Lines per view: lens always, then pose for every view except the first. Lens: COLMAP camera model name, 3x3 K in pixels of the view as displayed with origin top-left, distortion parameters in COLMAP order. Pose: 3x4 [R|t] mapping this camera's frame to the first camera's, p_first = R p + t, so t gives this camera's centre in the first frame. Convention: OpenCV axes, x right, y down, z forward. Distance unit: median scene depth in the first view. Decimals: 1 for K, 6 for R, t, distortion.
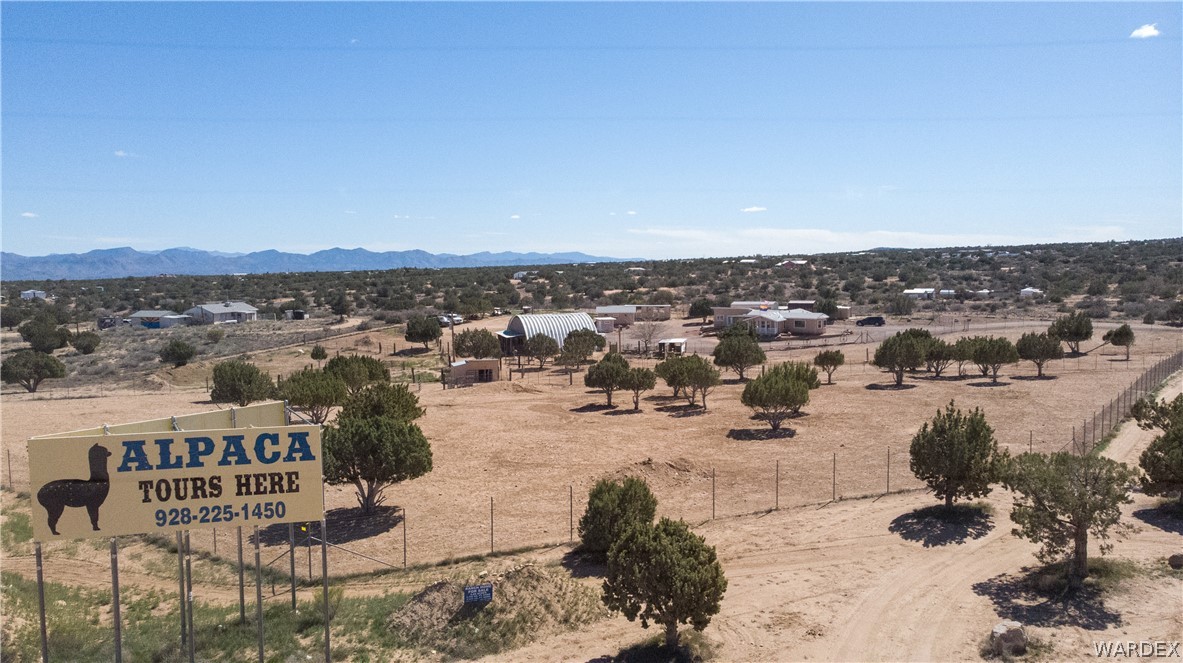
lens RADIAL K [[858.0, 0, 591.5], [0, 858.0, 331.5], [0, 0, 1]] dist [0.032432, 0.002408]
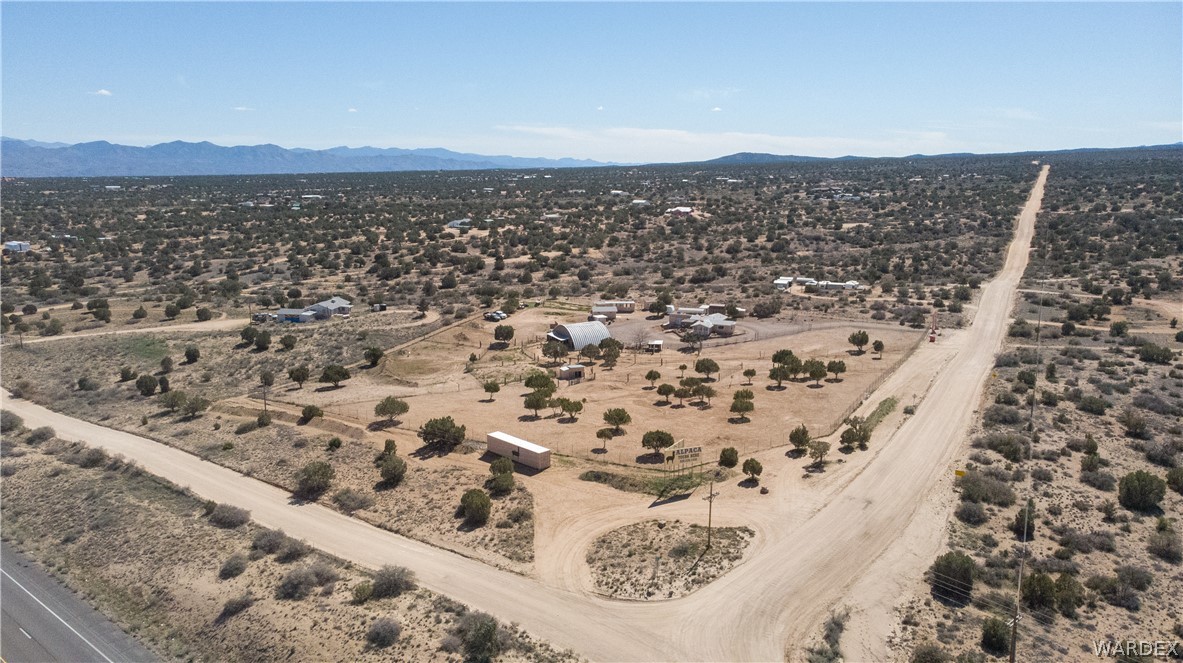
lens RADIAL K [[858.0, 0, 591.5], [0, 858.0, 331.5], [0, 0, 1]] dist [0.032432, 0.002408]
pose [[0.988211, -0.015903, 0.152272, -0.116051], [-0.001753, 0.993350, 0.115120, -0.081157], [-0.153090, -0.114030, 0.981611, -0.277772]]
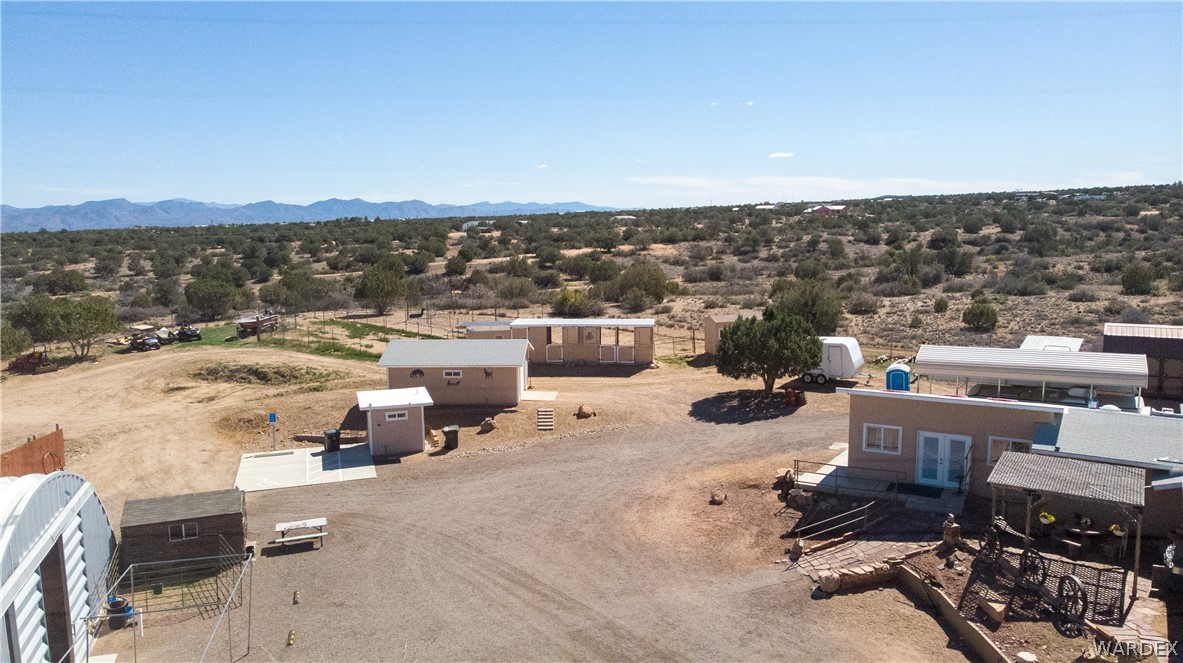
lens RADIAL K [[858.0, 0, 591.5], [0, 858.0, 331.5], [0, 0, 1]] dist [0.032432, 0.002408]
pose [[0.999991, -0.003776, -0.001941, 0.035750], [0.003881, 0.998352, 0.057262, -0.023164], [0.001722, -0.057269, 0.998357, 0.347867]]
